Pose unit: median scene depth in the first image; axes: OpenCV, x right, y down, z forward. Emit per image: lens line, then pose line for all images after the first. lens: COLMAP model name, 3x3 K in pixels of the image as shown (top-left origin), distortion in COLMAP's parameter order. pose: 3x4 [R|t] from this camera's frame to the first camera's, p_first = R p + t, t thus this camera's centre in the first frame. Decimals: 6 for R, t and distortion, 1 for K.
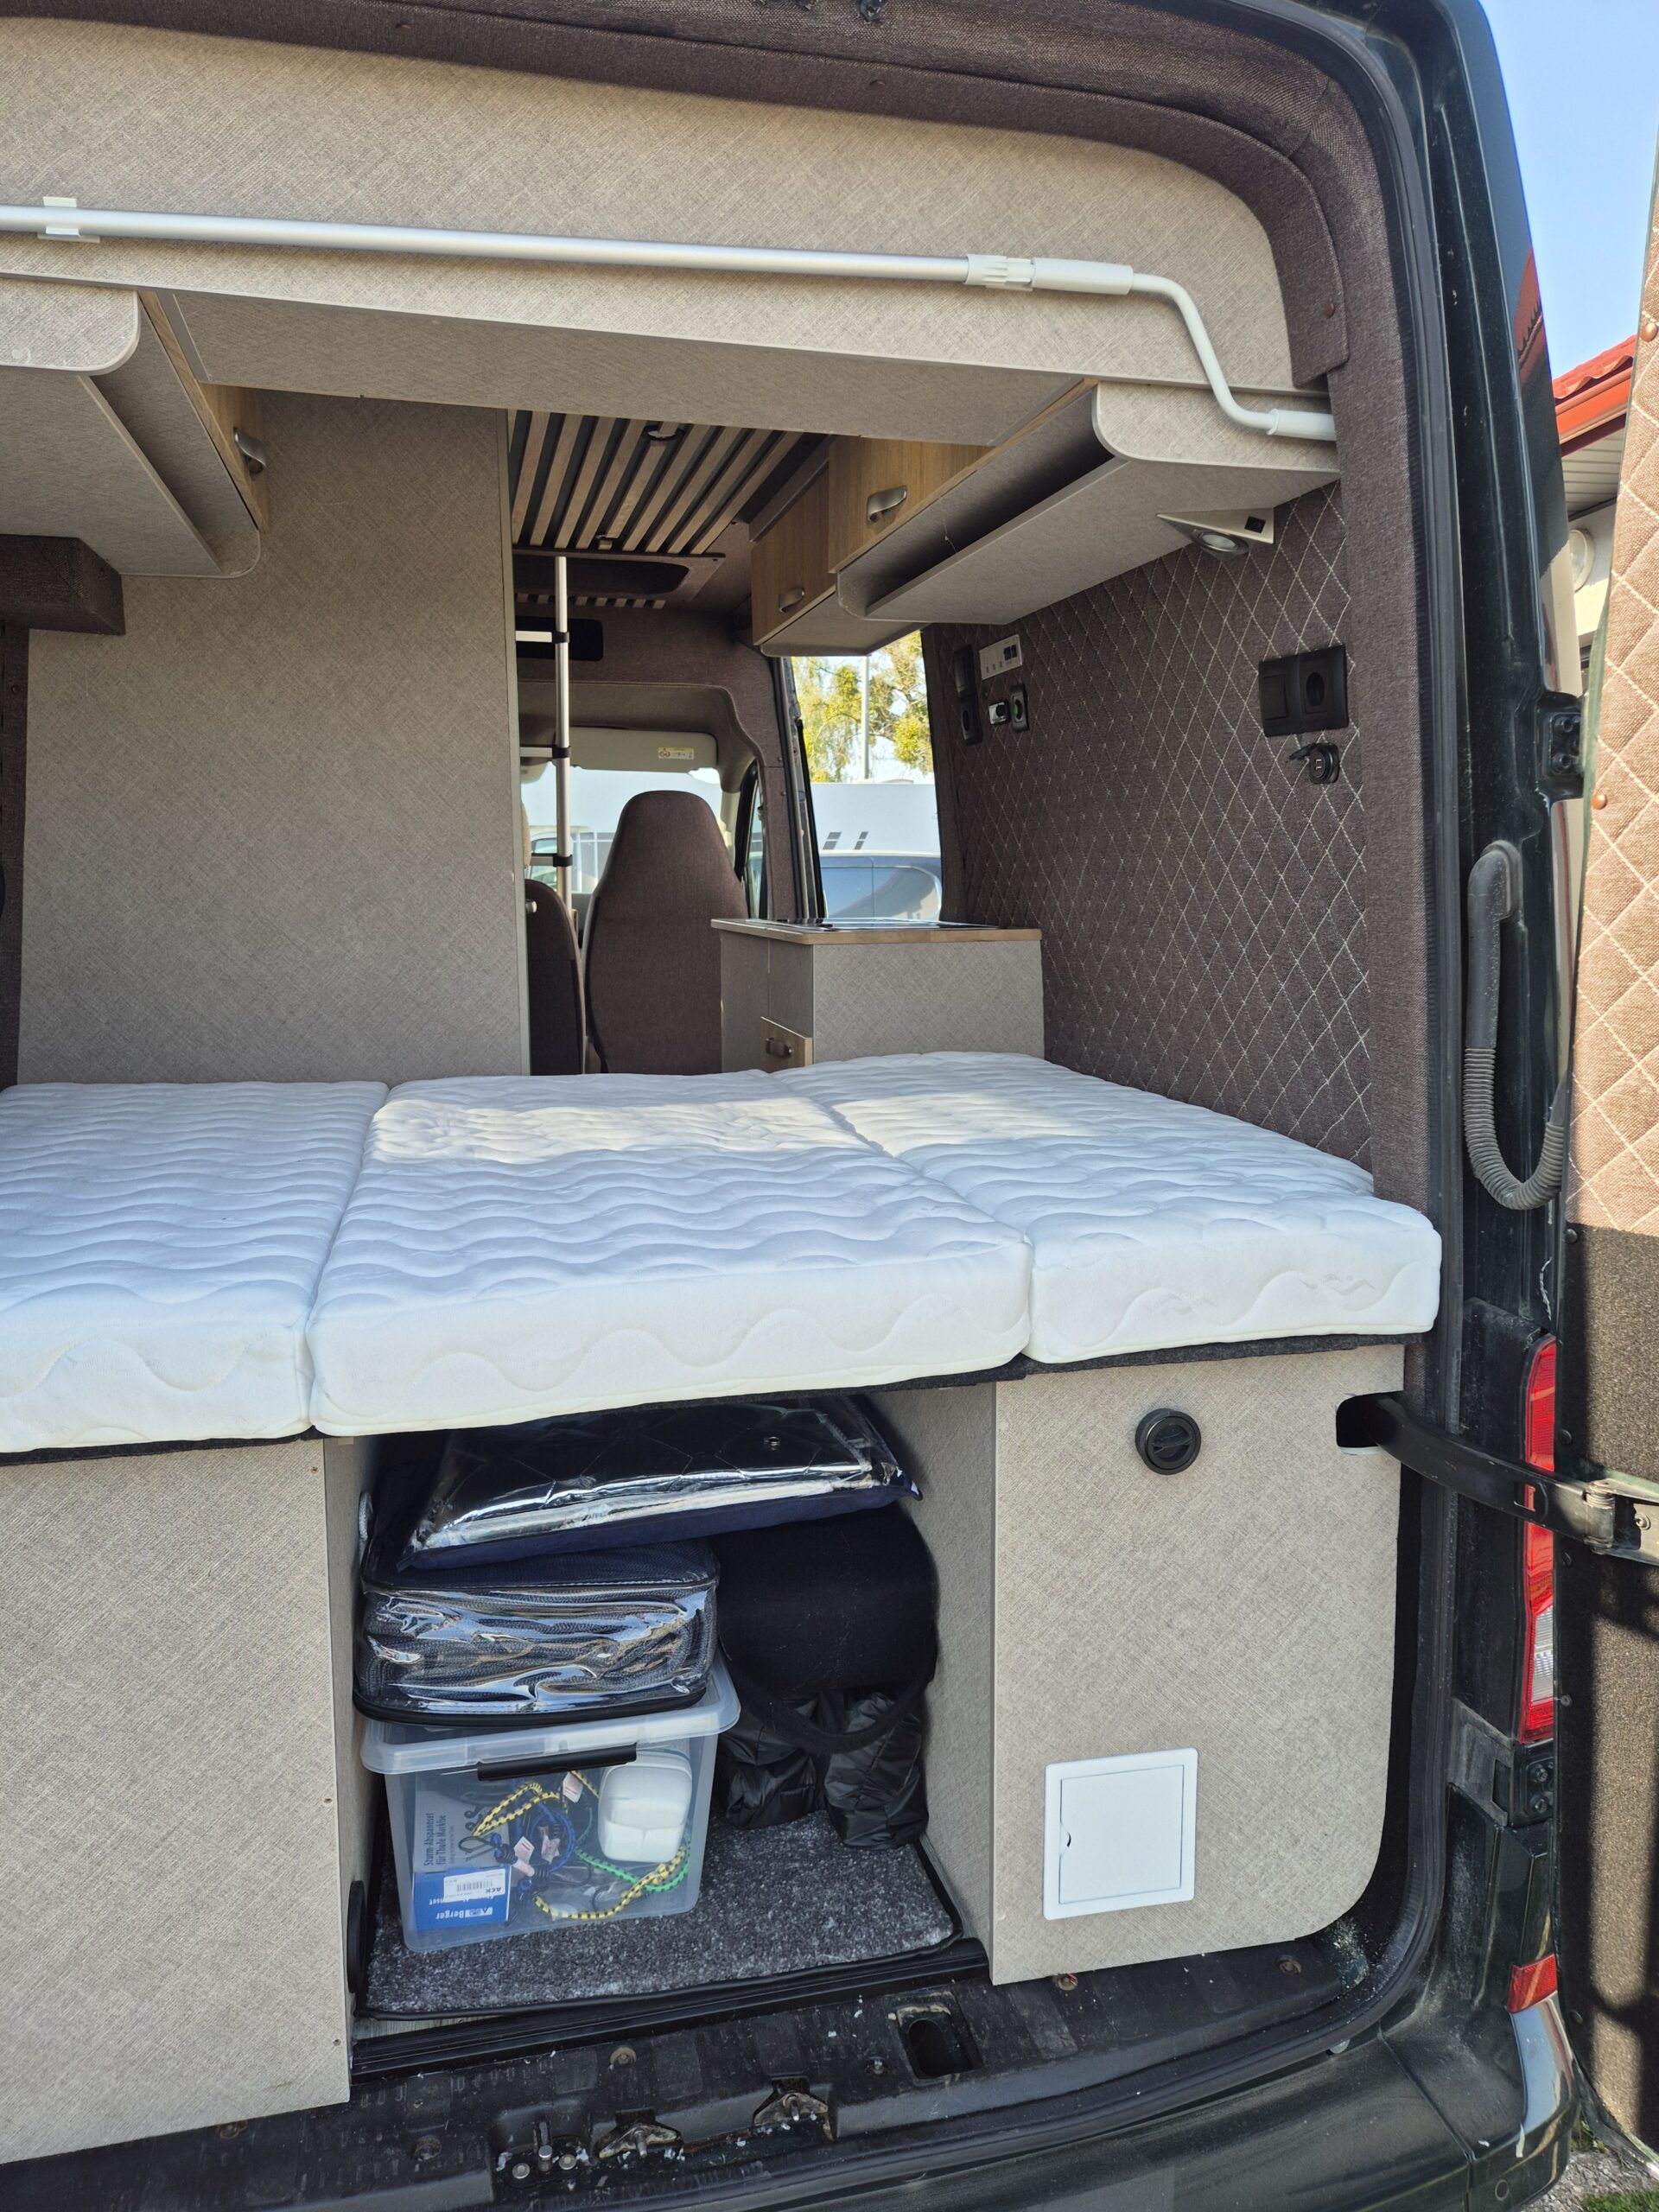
lens RADIAL K [[1523.9, 0, 820.8], [0, 1523.9, 1081.9], [0, 0, 1]] dist [0.065014, -0.047317]
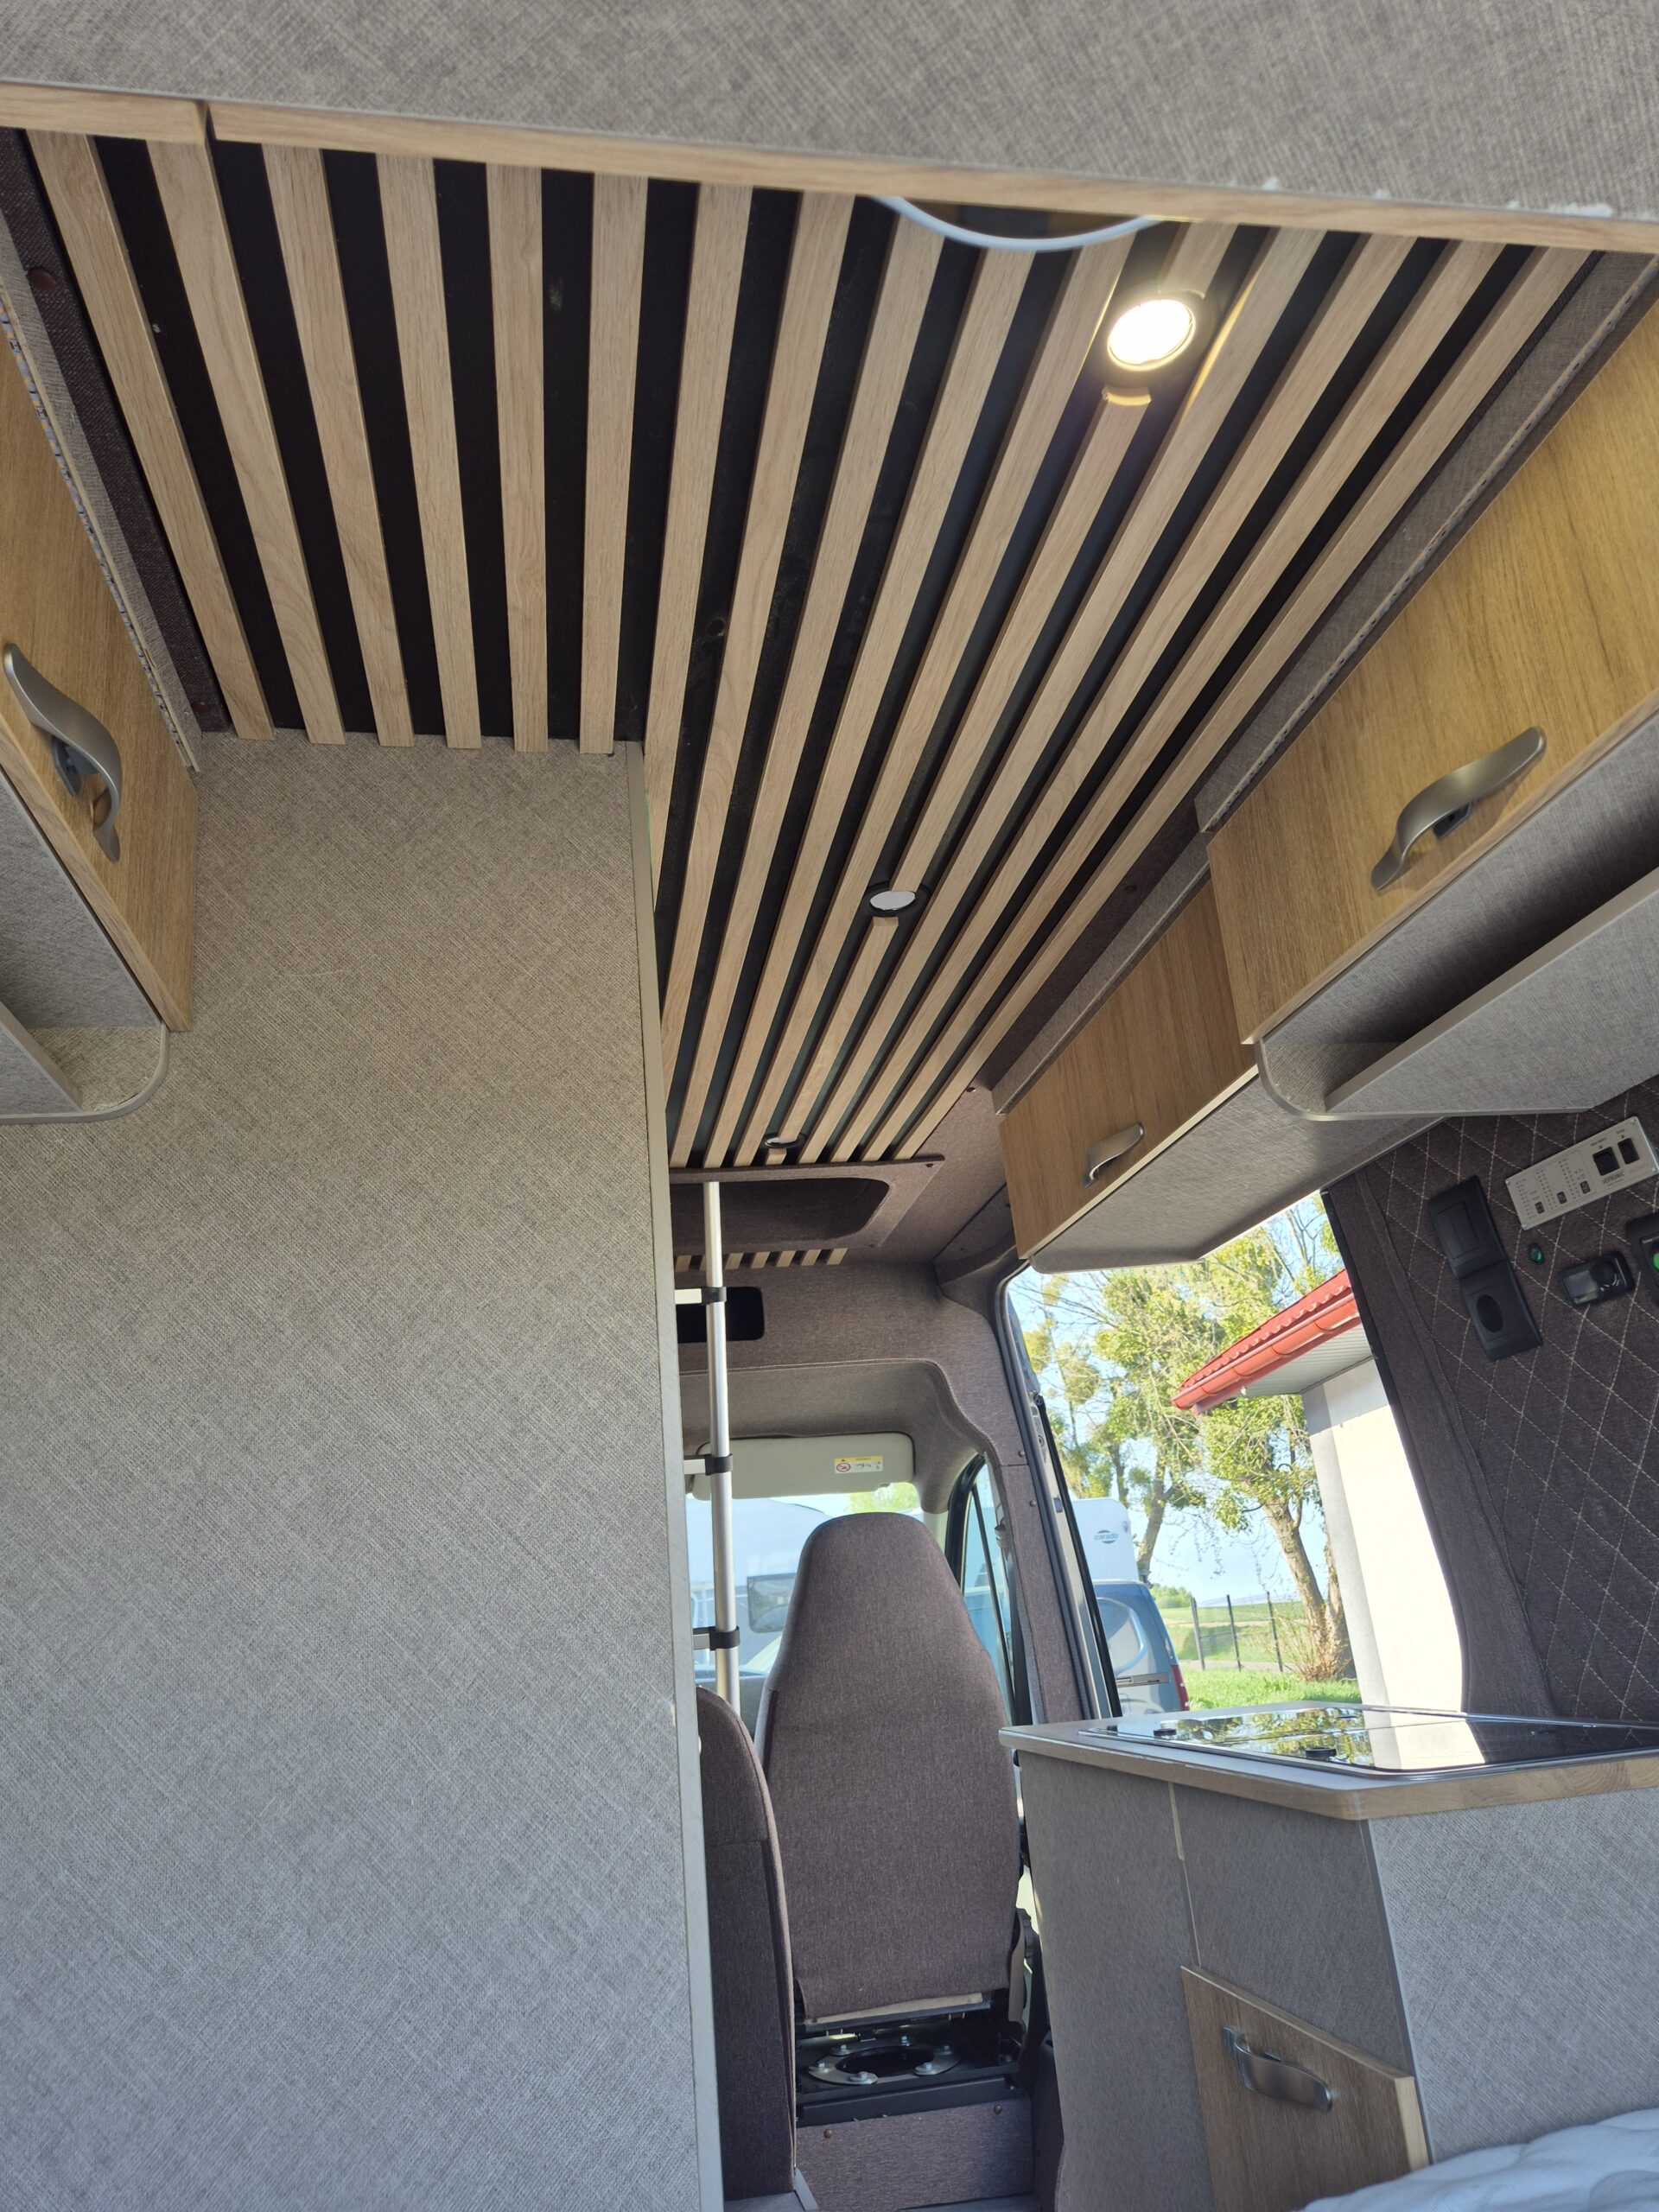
lens RADIAL K [[1523.9, 0, 820.8], [0, 1523.9, 1081.9], [0, 0, 1]] dist [0.065014, -0.047317]
pose [[0.993529, -0.102851, -0.048191, -0.113089], [0.069779, 0.887484, -0.455525, -0.085363], [0.089620, 0.449214, 0.888918, 0.505654]]
